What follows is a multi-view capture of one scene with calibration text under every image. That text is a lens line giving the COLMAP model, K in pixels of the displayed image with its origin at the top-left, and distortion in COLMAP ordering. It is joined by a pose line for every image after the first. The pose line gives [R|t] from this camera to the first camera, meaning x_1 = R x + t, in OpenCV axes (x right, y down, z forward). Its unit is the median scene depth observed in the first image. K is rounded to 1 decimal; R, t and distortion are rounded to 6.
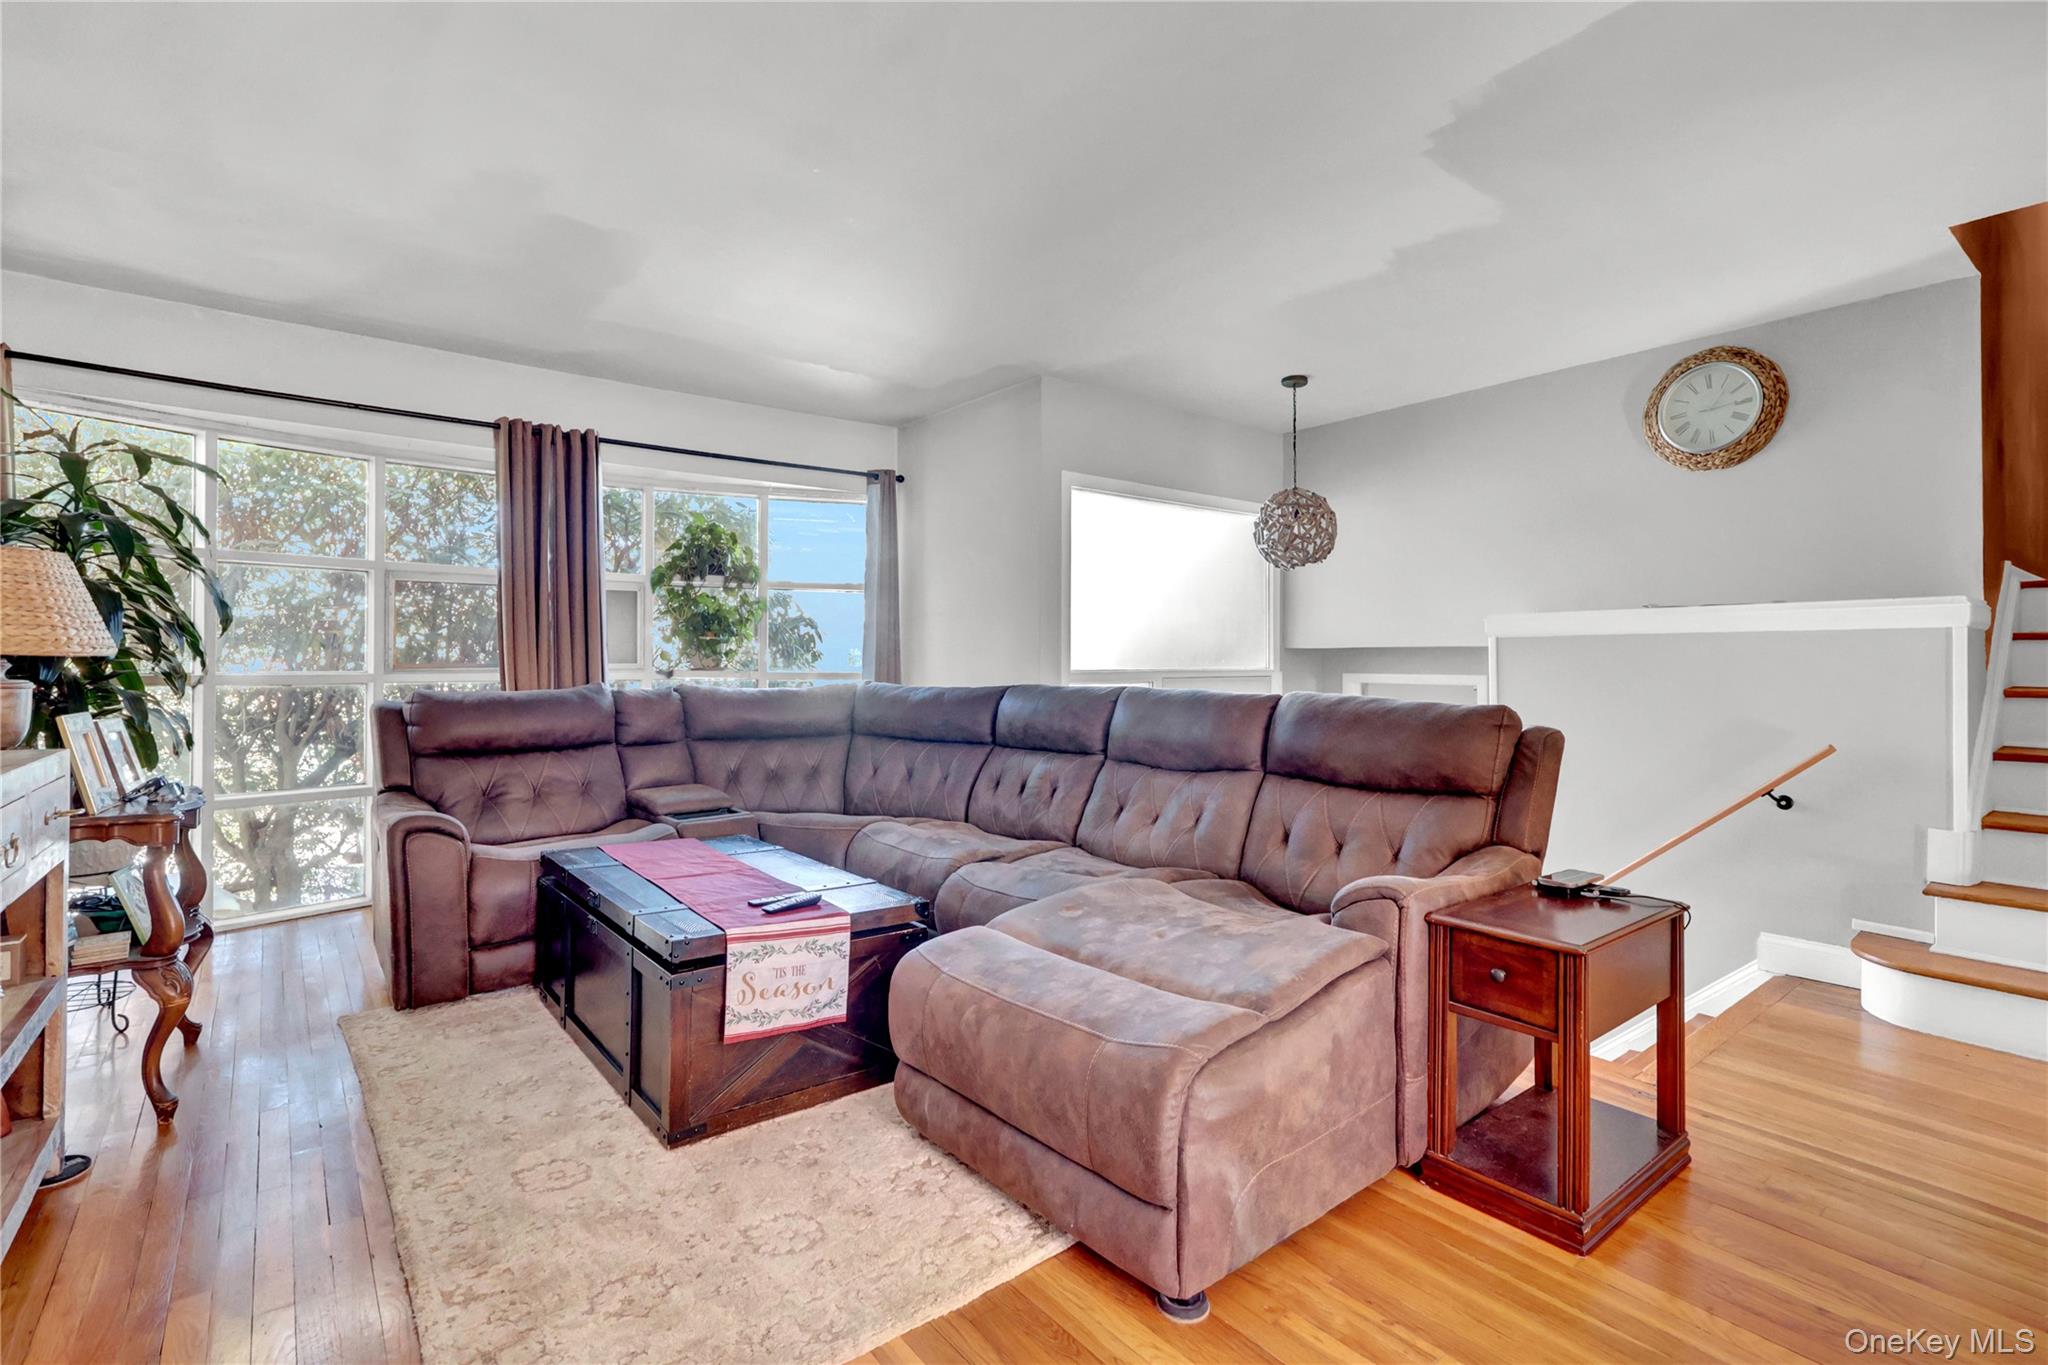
lens RADIAL K [[940.1, 0, 1015.8], [0, 940.1, 666.6], [0, 0, 1]] dist [-0.002939, 0.000192]
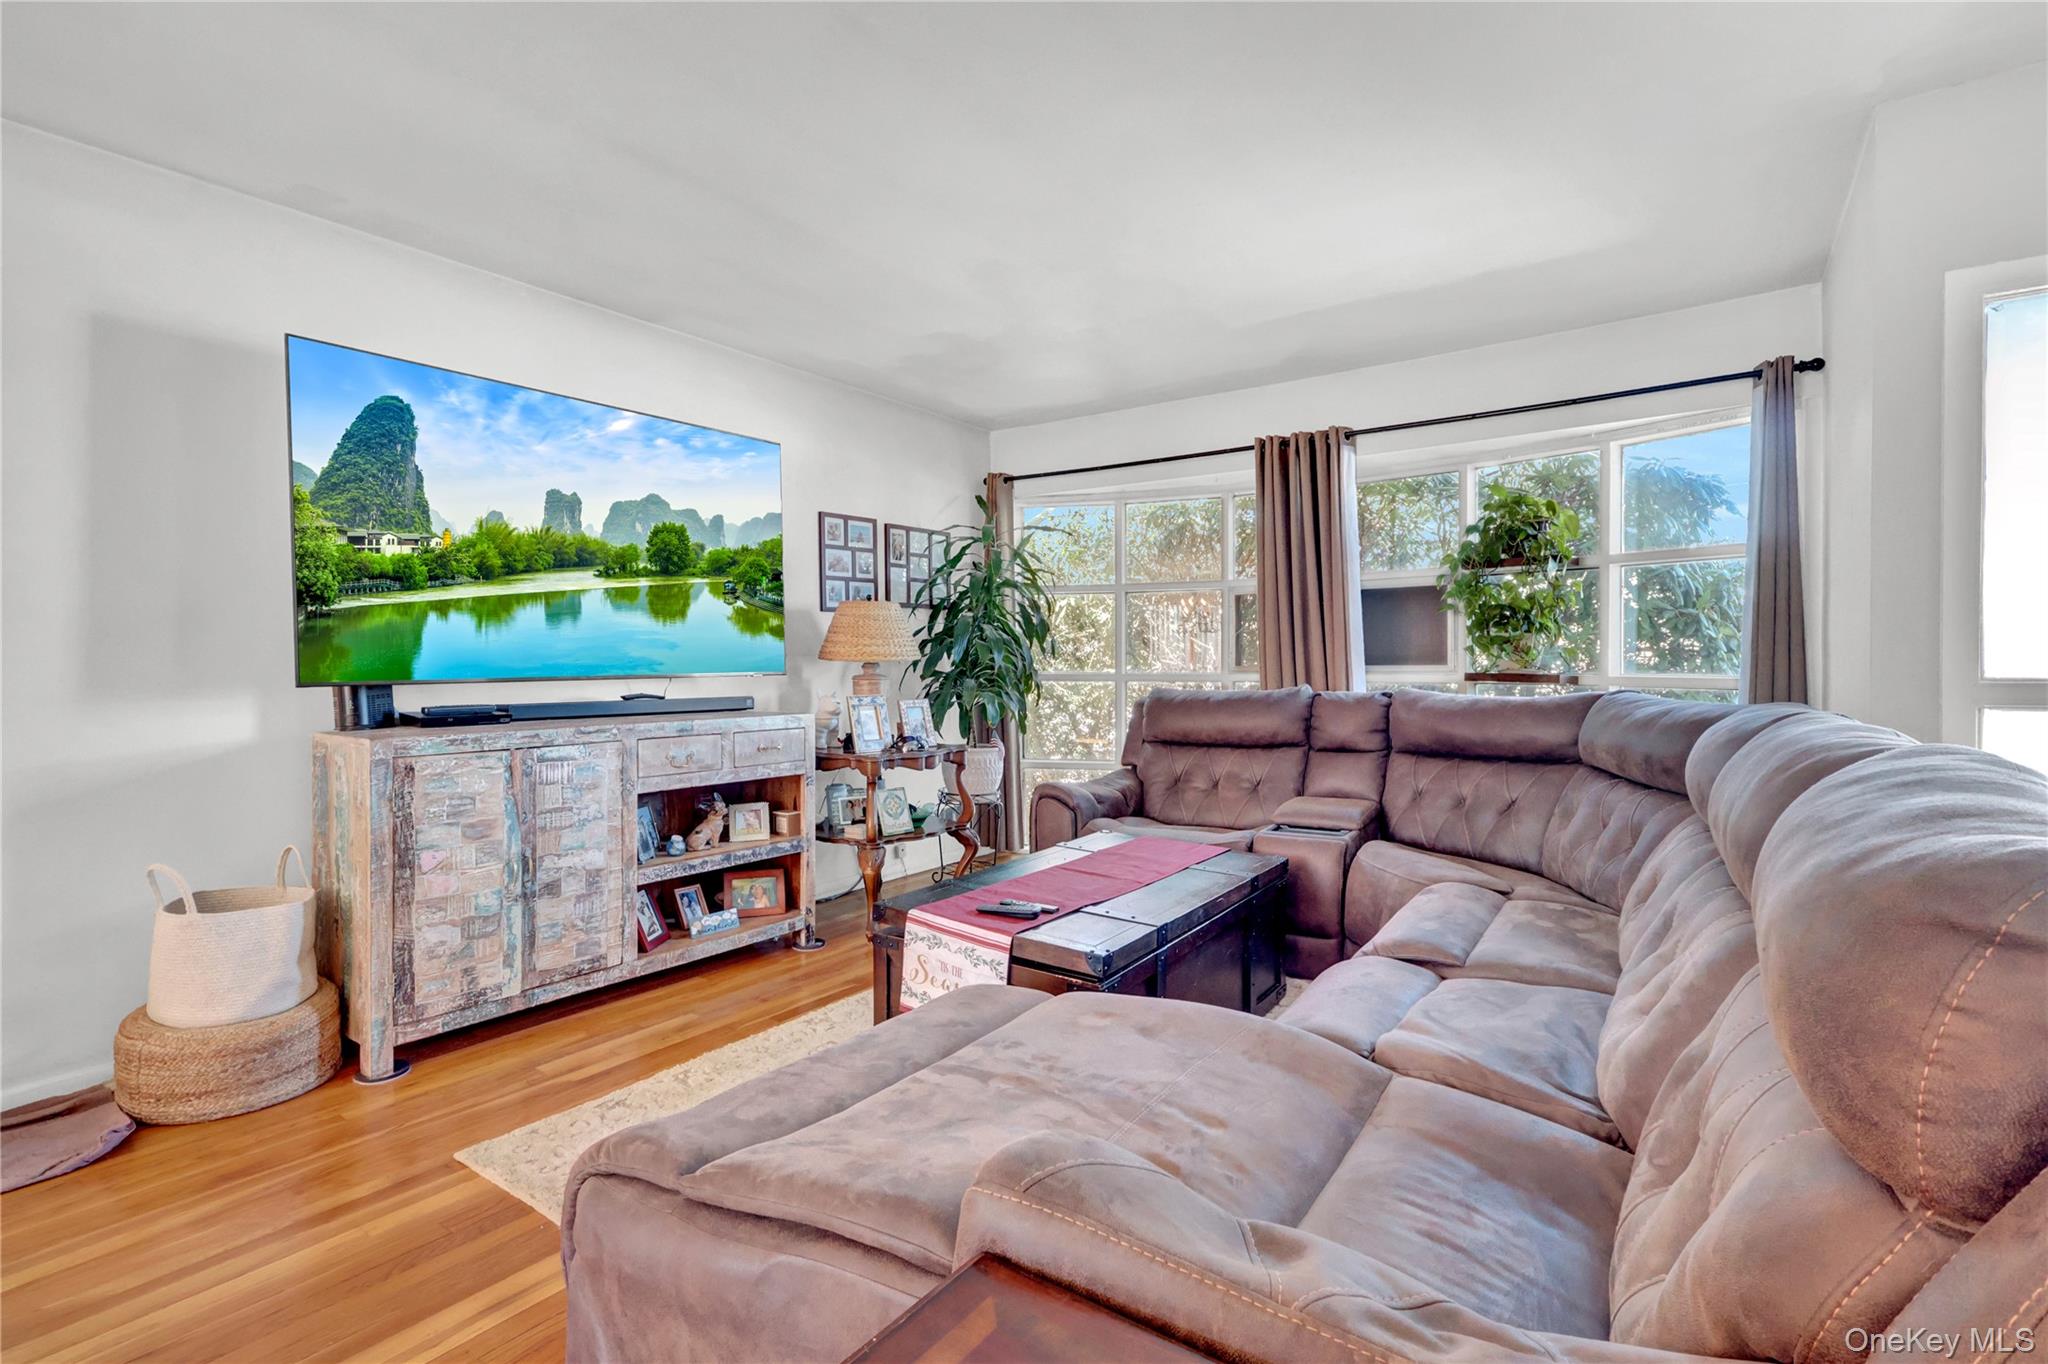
lens RADIAL K [[940.1, 0, 1015.8], [0, 940.1, 666.1], [0, 0, 1]] dist [-0.002939, 0.000192]
pose [[0.290099, 0.001016, -0.956996, 0.396299], [-0.001098, 0.999999, 0.000728, -0.002822], [0.956996, 0.000839, 0.290100, 0.404625]]
